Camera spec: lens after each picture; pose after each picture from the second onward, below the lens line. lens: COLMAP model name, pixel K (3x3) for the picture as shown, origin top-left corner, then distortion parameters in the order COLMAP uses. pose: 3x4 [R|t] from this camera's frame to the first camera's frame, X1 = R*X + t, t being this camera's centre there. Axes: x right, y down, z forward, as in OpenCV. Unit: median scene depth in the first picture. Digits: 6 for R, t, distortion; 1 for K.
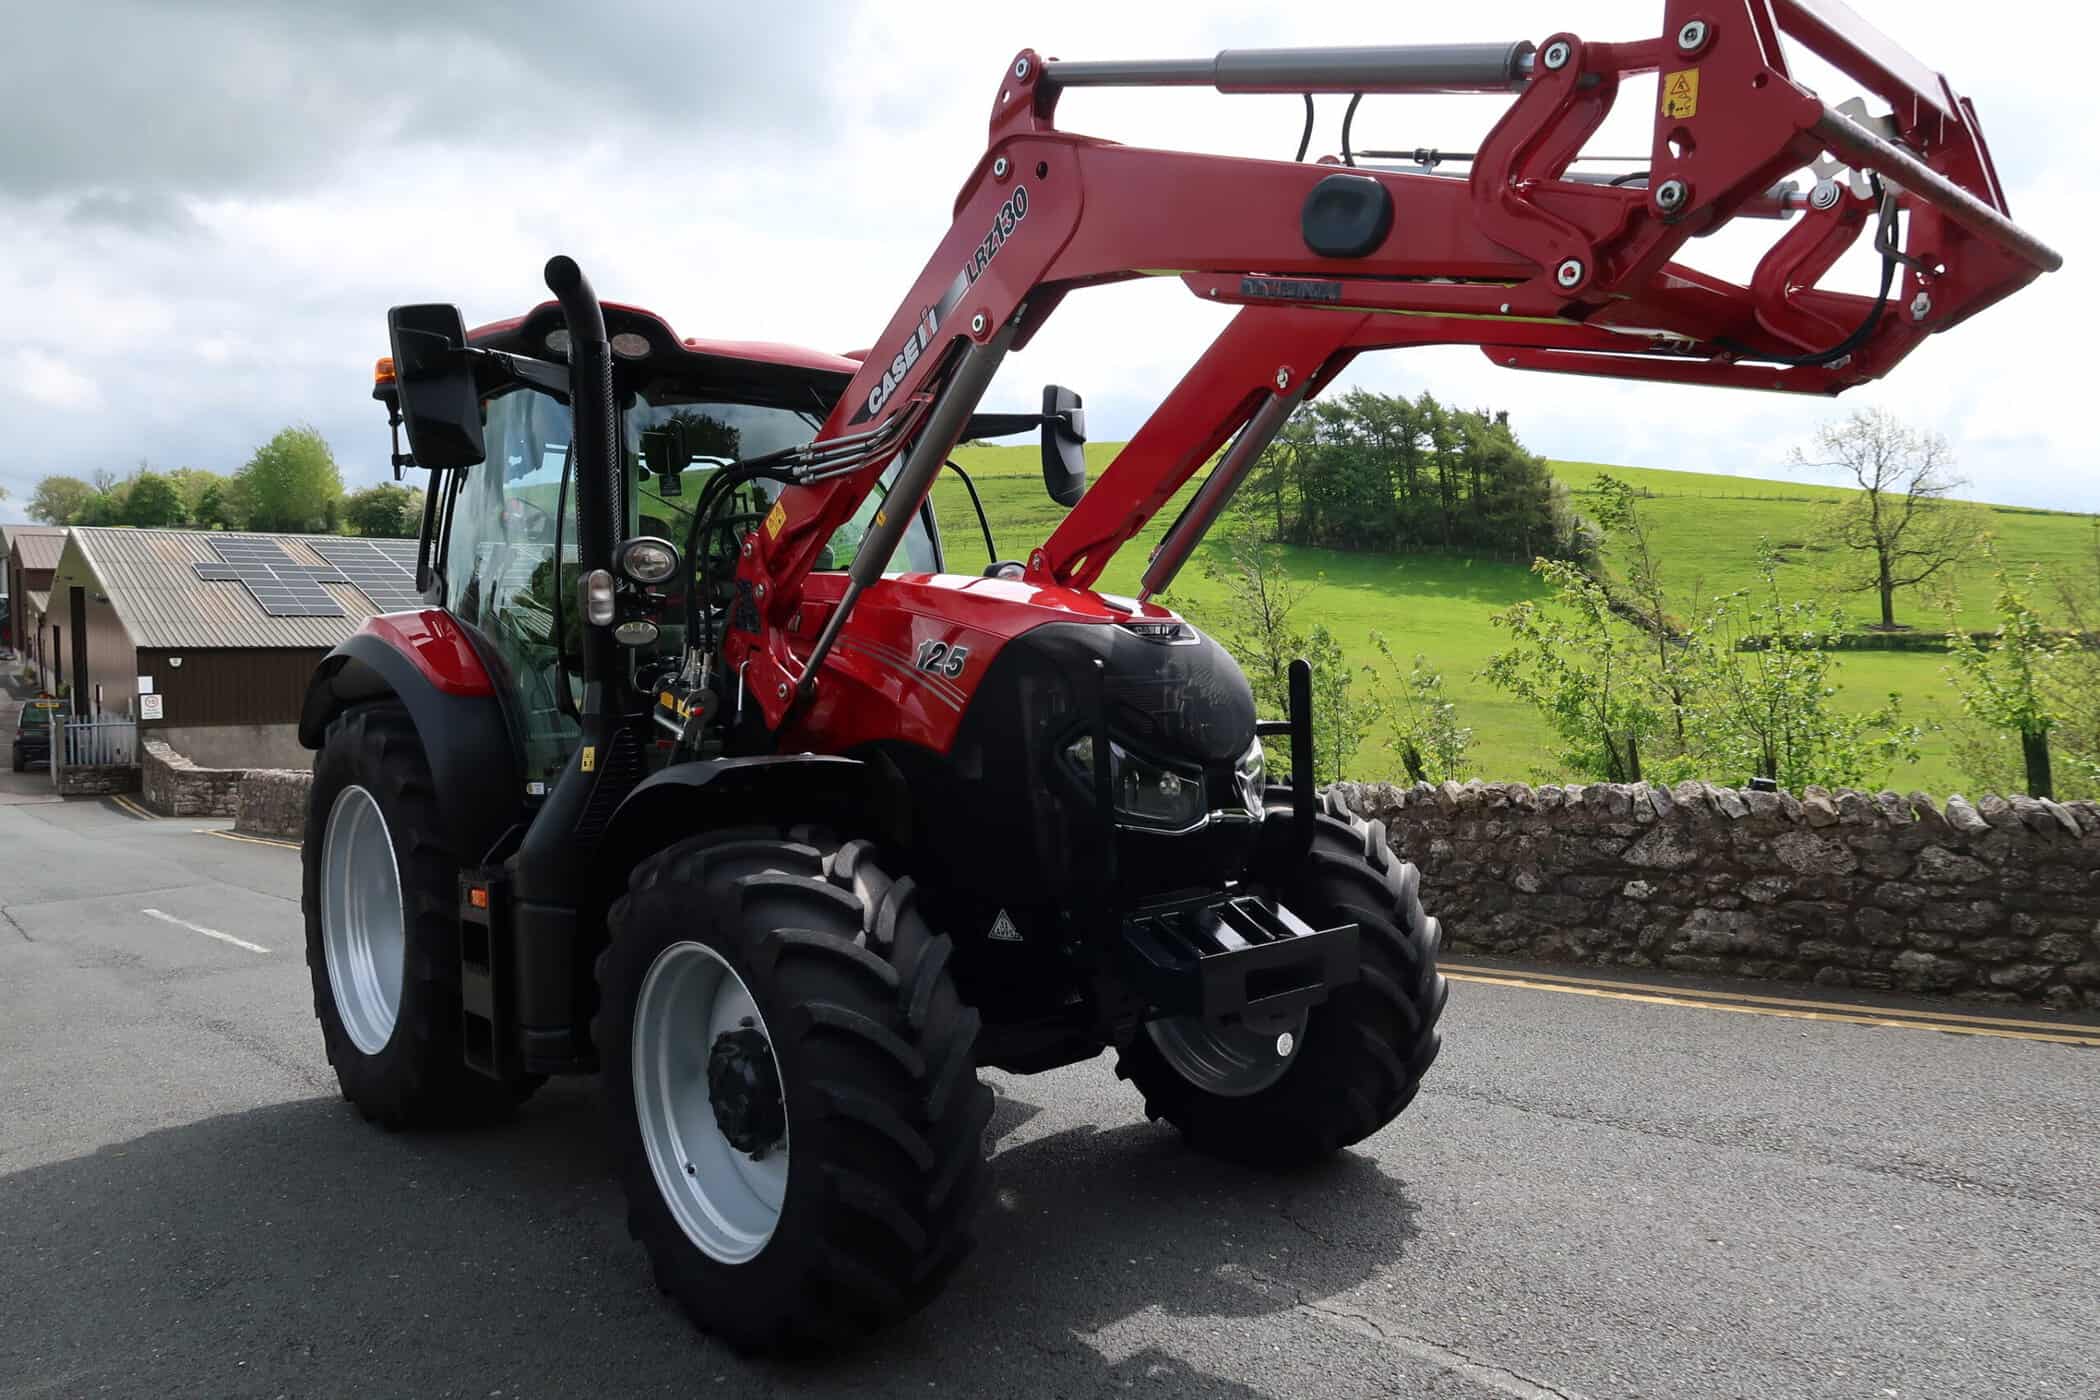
lens RADIAL K [[1458.6, 0, 1048.0], [0, 1458.6, 690.1], [0, 0, 1]] dist [-0.024088, 0.022677]
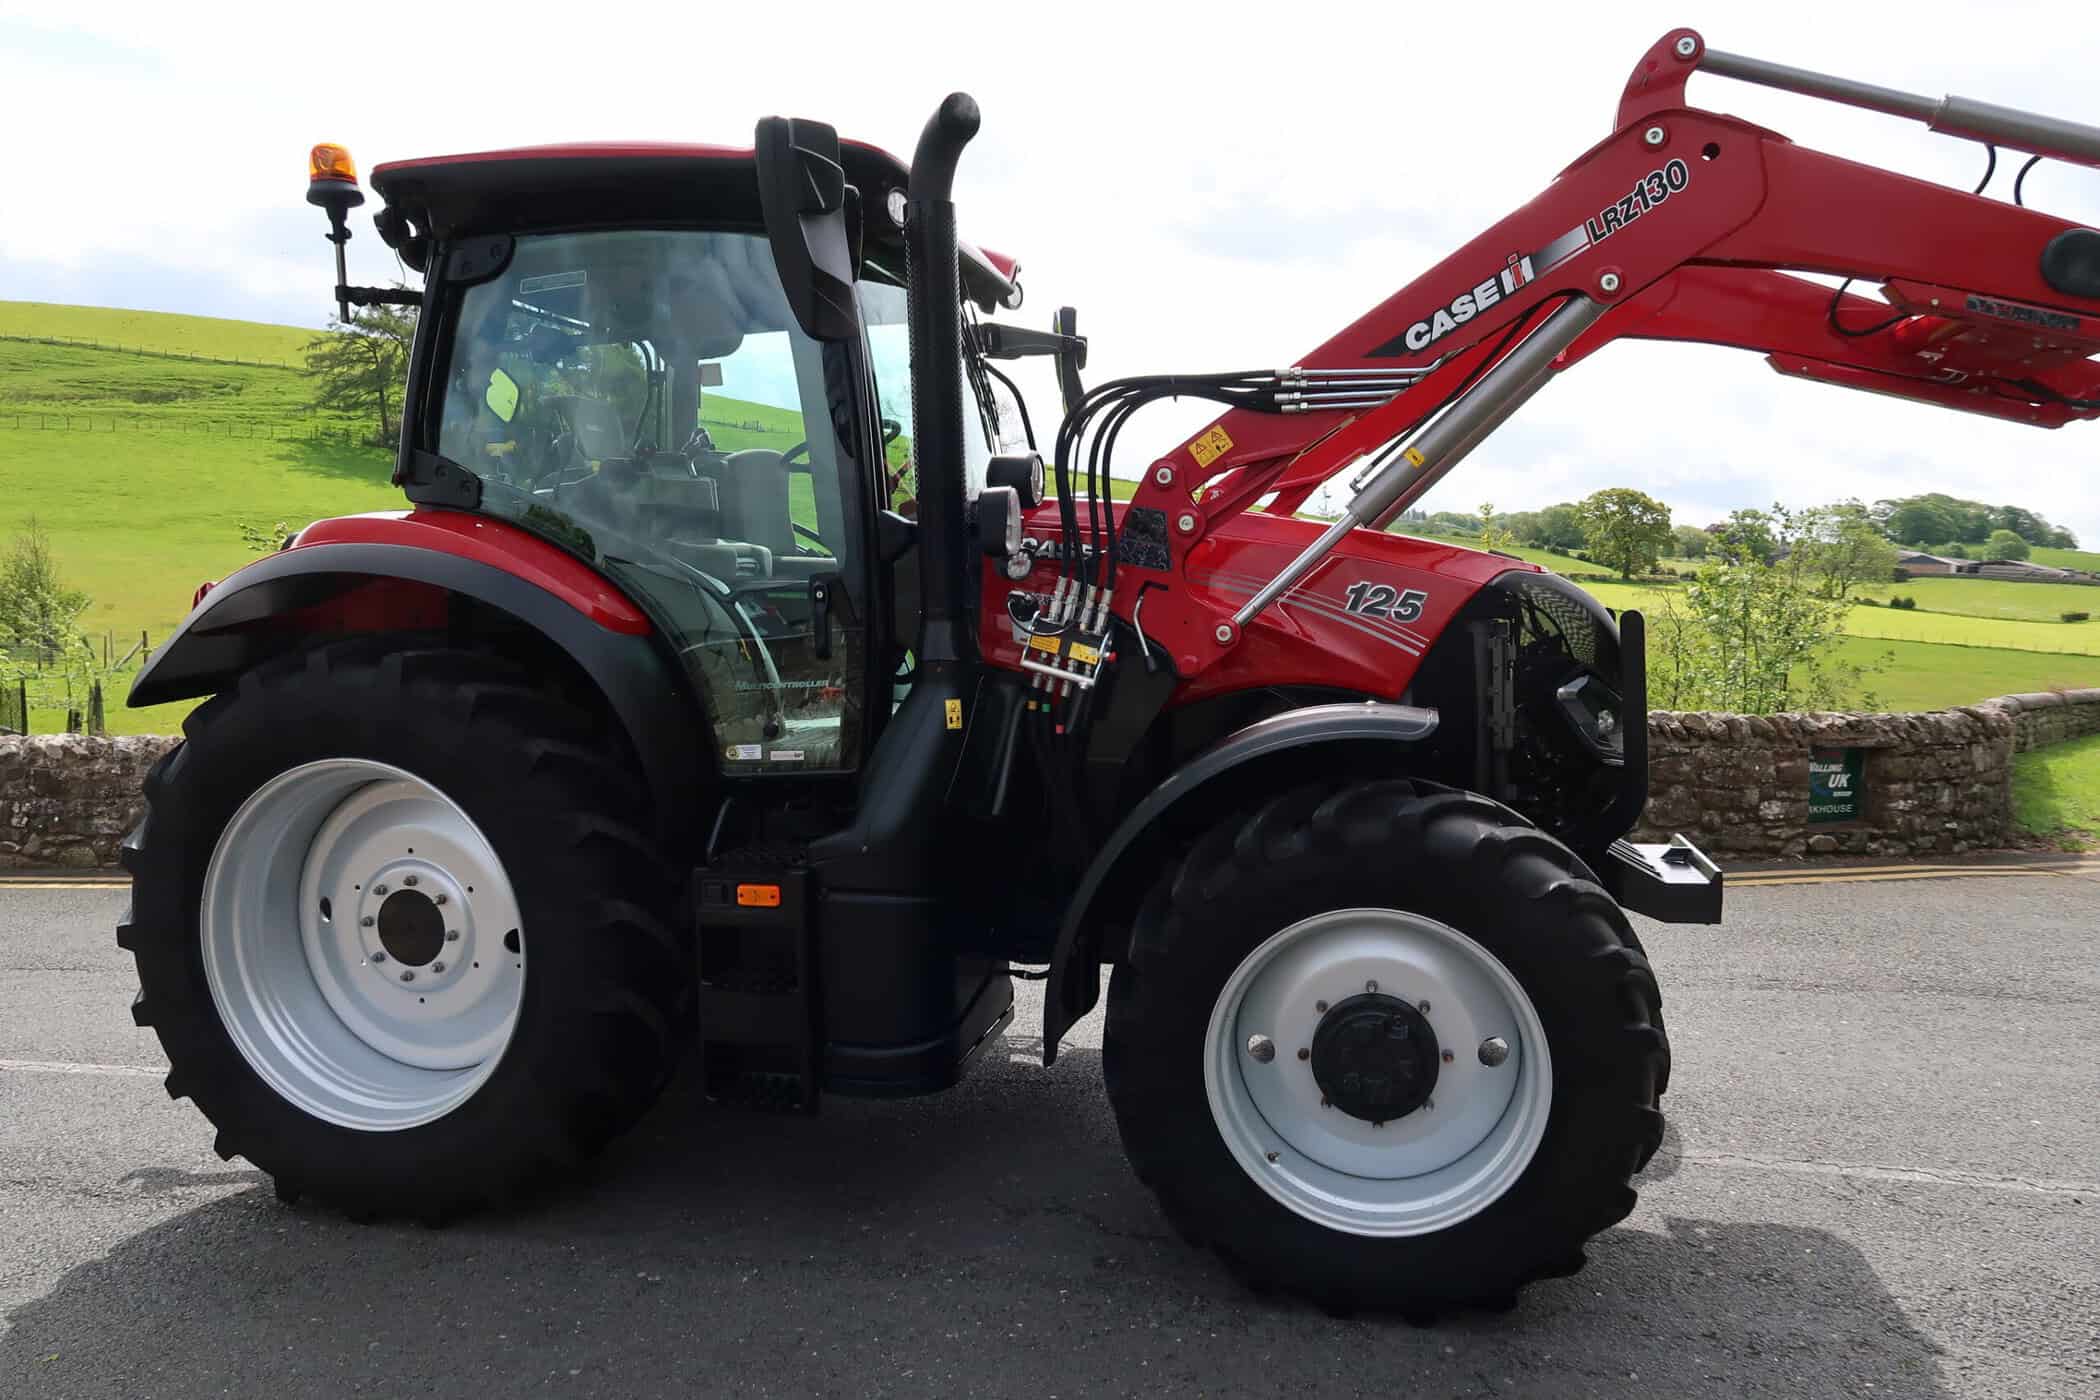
lens RADIAL K [[1458.6, 0, 1048.0], [0, 1458.6, 690.1], [0, 0, 1]] dist [-0.024088, 0.022677]
pose [[0.819157, -0.021445, 0.573168, -0.839591], [-0.010024, 0.998613, 0.051689, -0.011153], [-0.573482, -0.048087, 0.817806, 0.323934]]
